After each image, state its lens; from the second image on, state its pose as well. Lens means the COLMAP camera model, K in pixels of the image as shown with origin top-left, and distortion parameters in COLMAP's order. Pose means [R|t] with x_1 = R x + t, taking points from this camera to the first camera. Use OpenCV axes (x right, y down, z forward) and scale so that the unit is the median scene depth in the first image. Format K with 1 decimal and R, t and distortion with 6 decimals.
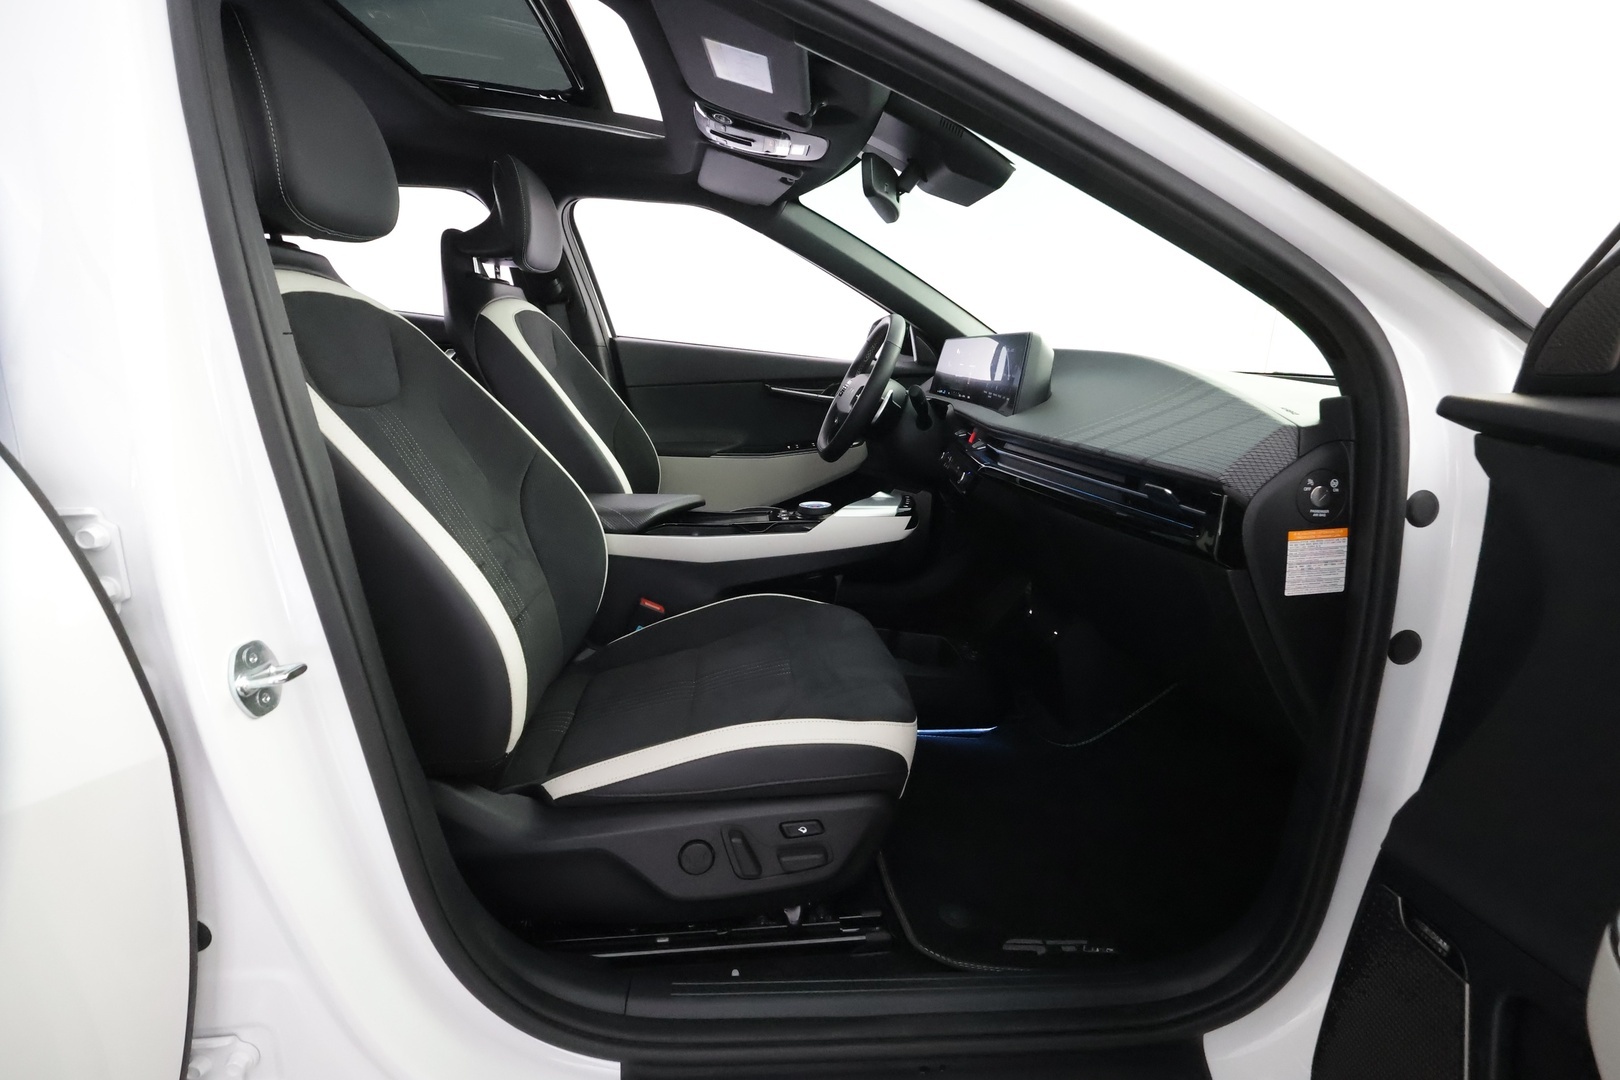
lens RADIAL K [[753.1, 0, 821.2], [0, 753.1, 537.0], [0, 0, 1]] dist [-0.011887, 0.006004]
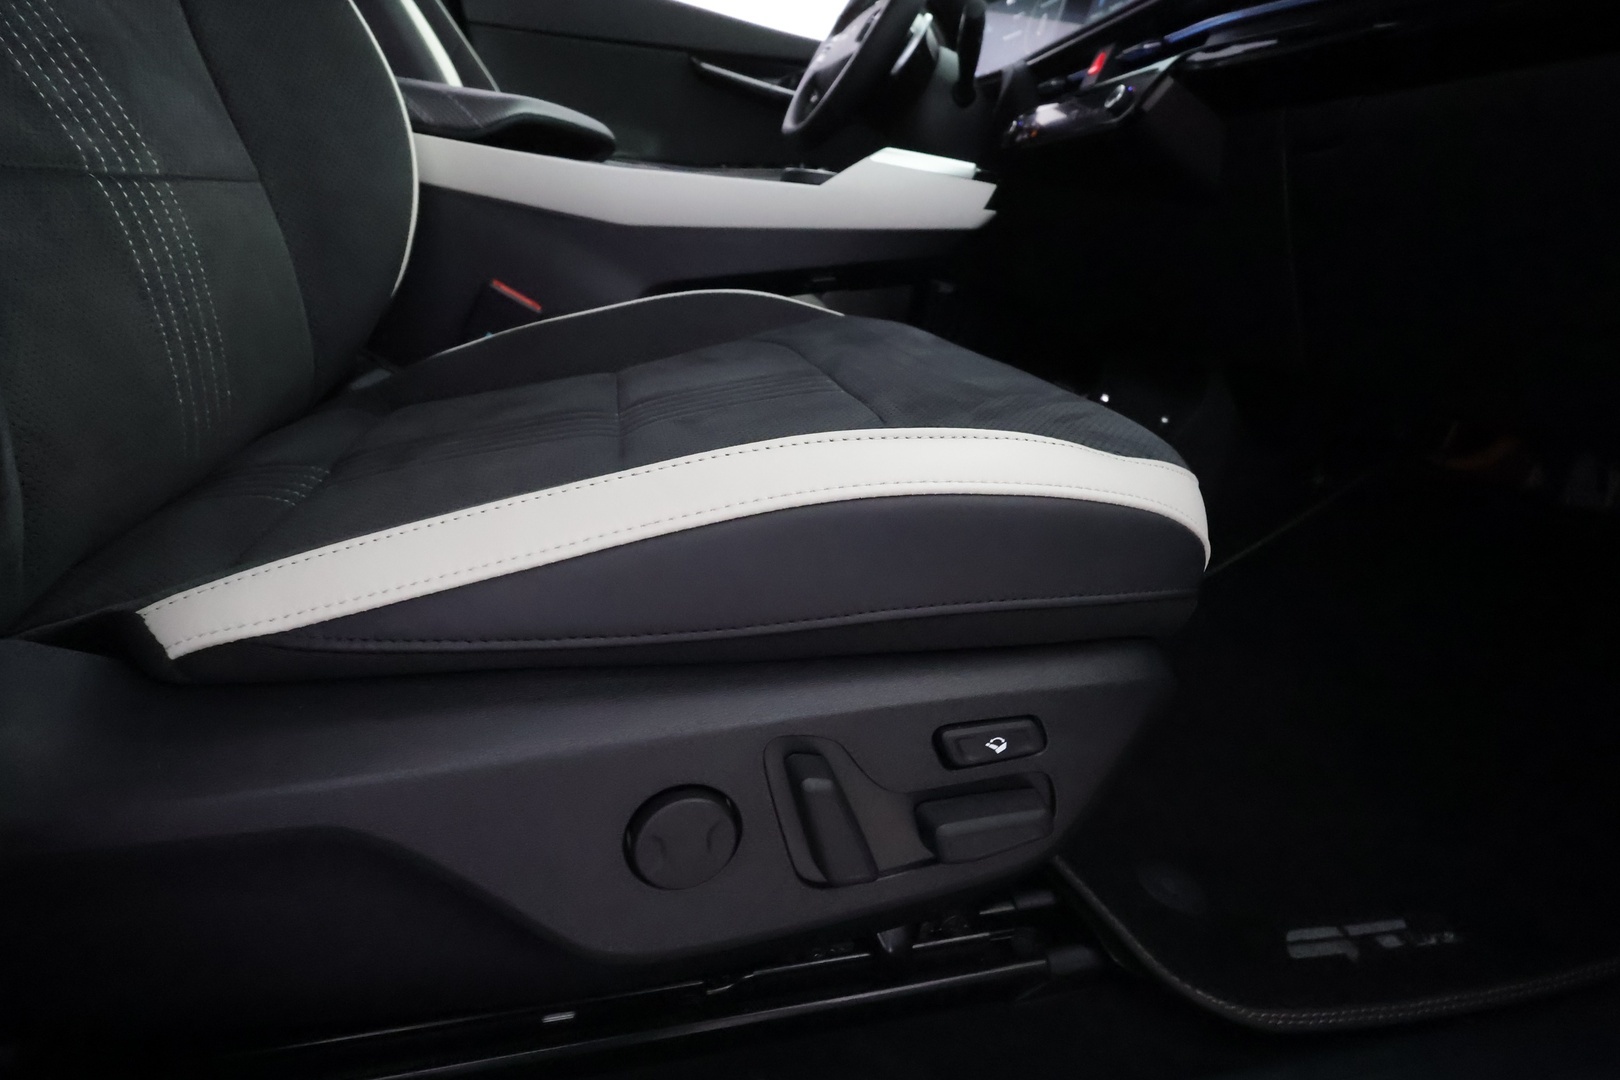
lens RADIAL K [[762.7, 0, 829.0], [0, 762.7, 540.6], [0, 0, 1]] dist [-0.011378, 0.000164]
pose [[0.983626, 0.028716, 0.177917, -0.113453], [-0.058809, 0.984327, 0.166257, 0.170513], [-0.170355, -0.173998, 0.969899, 0.481832]]
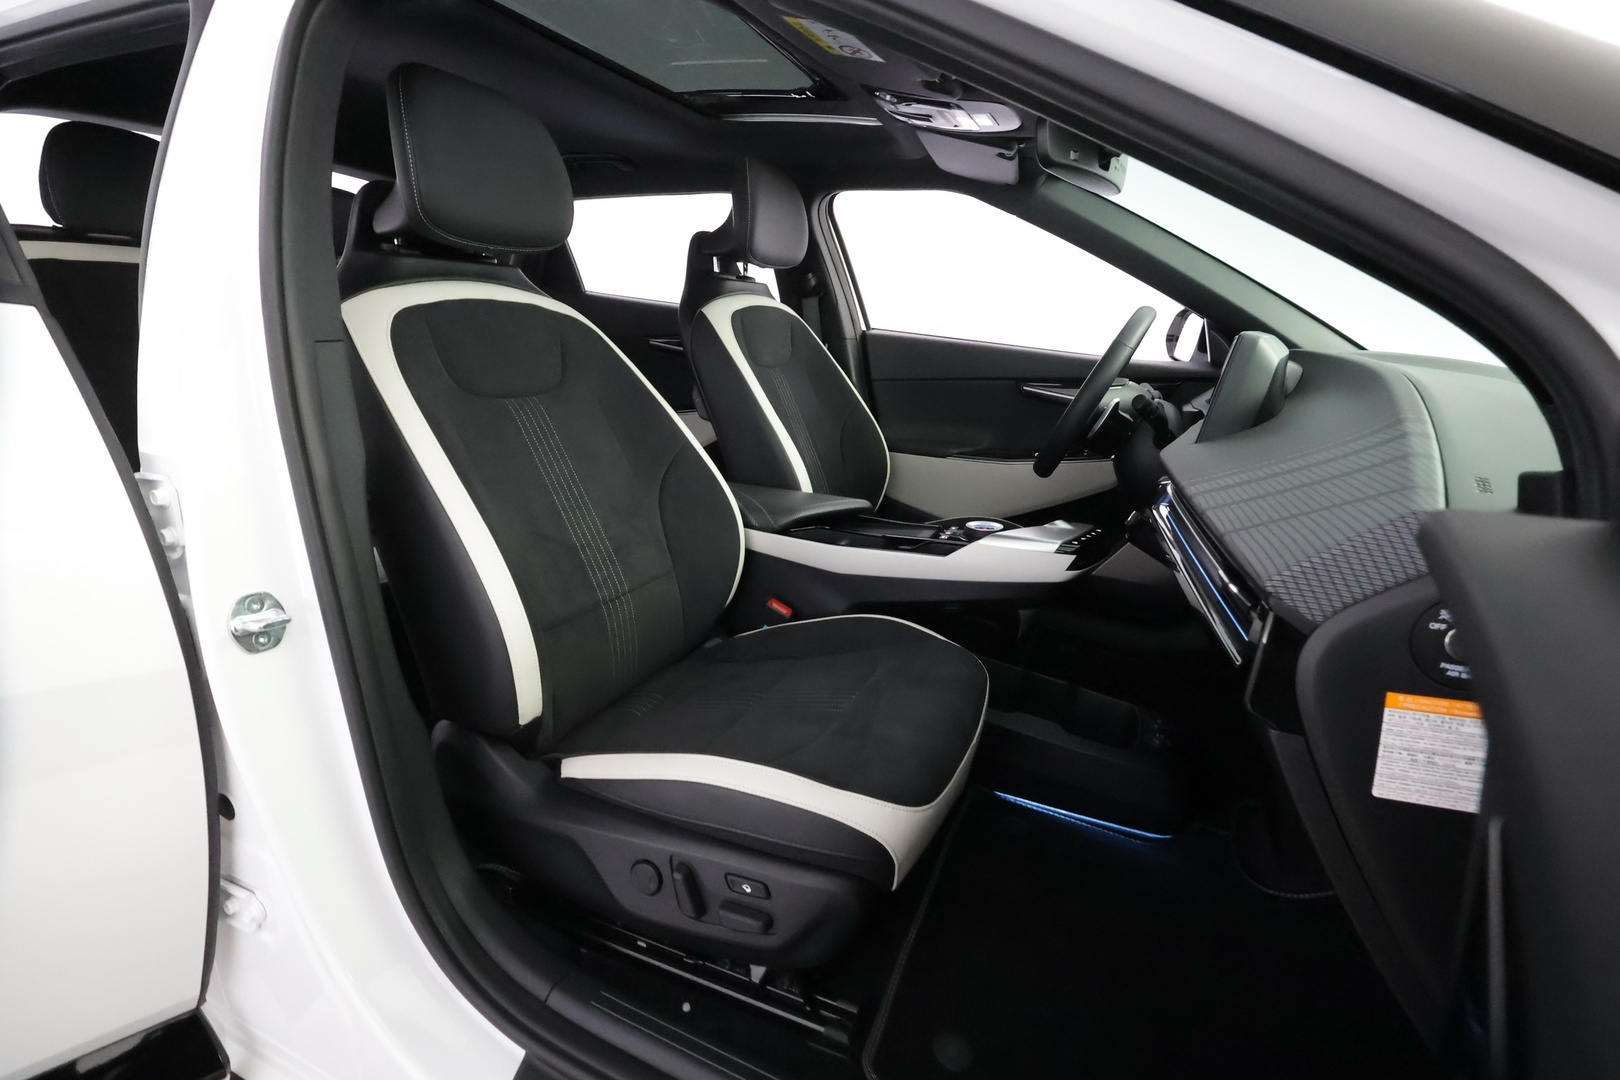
lens RADIAL K [[754.8, 0, 816.7], [0, 754.8, 536.4], [0, 0, 1]] dist [-0.015372, -0.000001]
pose [[0.874805, 0.132328, -0.466054, 0.289431], [-0.124456, 0.991074, 0.047790, -0.059272], [0.468217, 0.016196, 0.883465, 0.160739]]
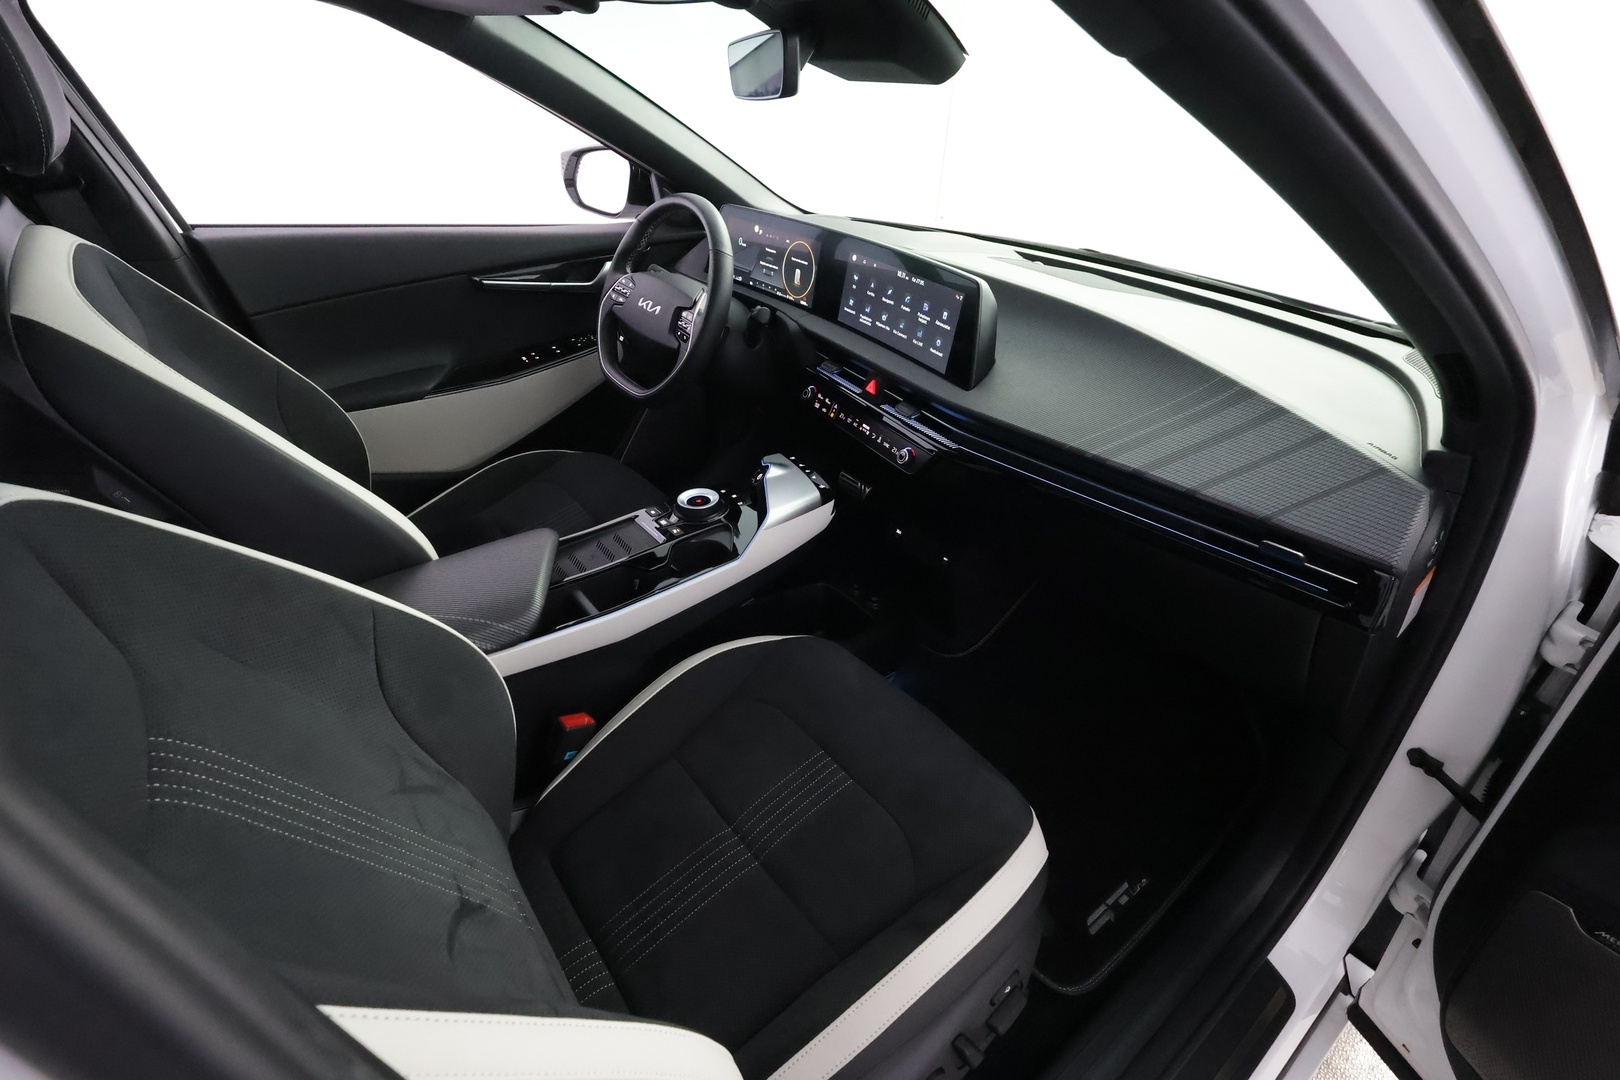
lens RADIAL K [[753.1, 0, 821.2], [0, 753.1, 537.0], [0, 0, 1]] dist [-0.011887, 0.006004]
pose [[0.839566, -0.285989, 0.461886, -0.343257], [0.119010, 0.926387, 0.357274, -0.336137], [-0.530061, -0.244986, 0.811799, 0.351280]]
